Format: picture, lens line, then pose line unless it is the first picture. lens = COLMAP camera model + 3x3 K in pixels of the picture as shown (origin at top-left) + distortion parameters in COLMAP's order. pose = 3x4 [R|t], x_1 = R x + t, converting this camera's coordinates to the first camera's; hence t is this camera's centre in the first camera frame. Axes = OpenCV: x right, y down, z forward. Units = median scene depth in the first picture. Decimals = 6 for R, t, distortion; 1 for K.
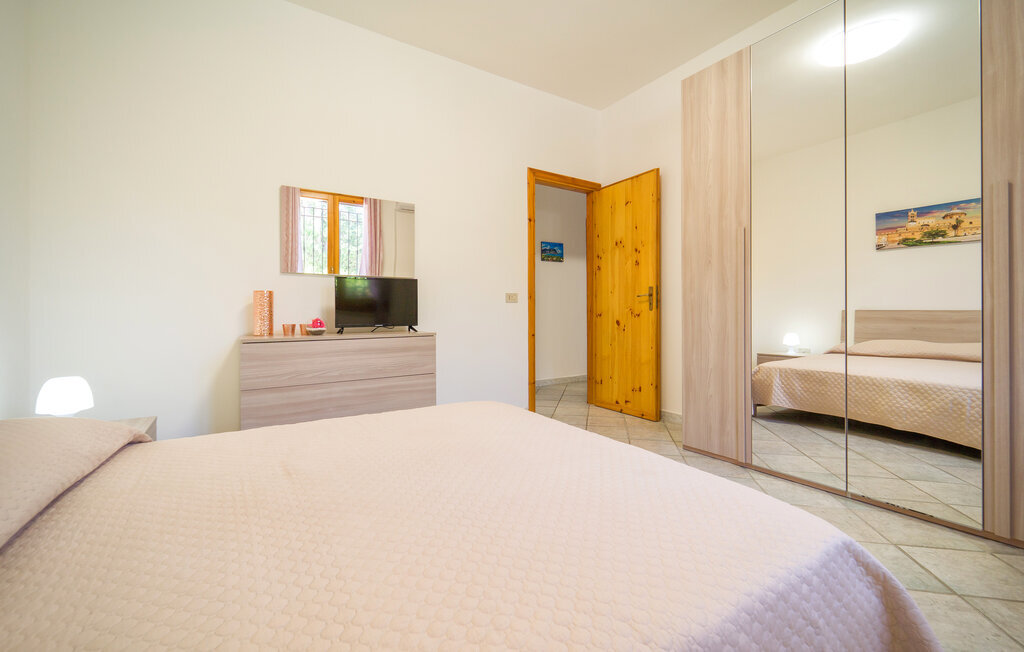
lens RADIAL K [[421.9, 0, 503.7], [0, 421.9, 303.6], [0, 0, 1]] dist [-0.002337, -0.000279]
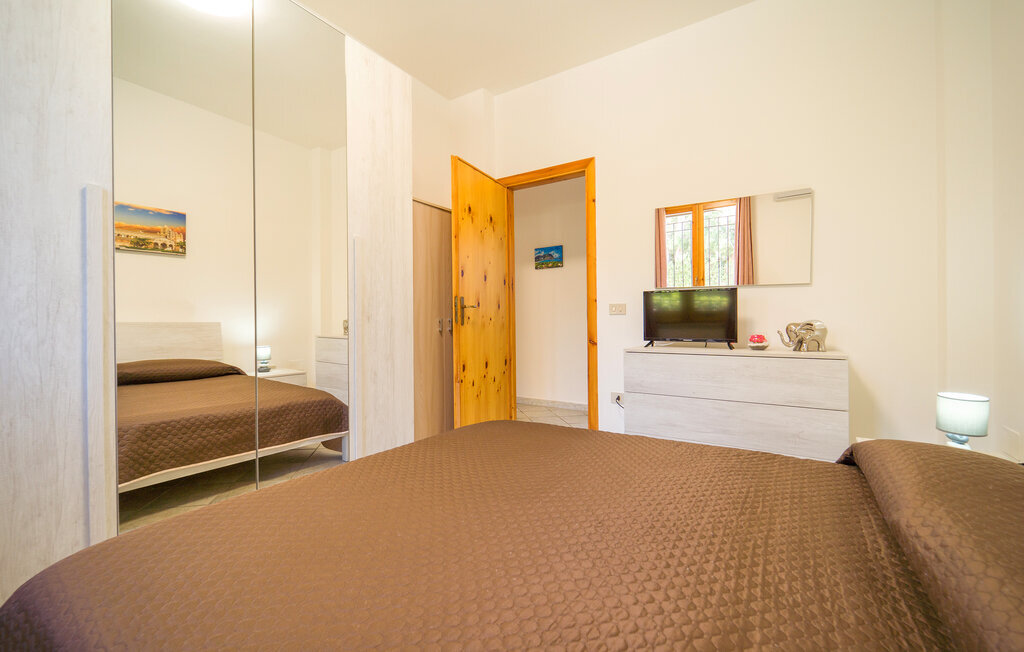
lens RADIAL K [[421.9, 0, 503.7], [0, 421.9, 303.6], [0, 0, 1]] dist [-0.002337, -0.000279]
pose [[0.394923, -0.034437, -0.918069, 0.863534], [0.006811, 0.999380, -0.034557, 0.002077], [0.918689, 0.007394, 0.394912, 0.562843]]
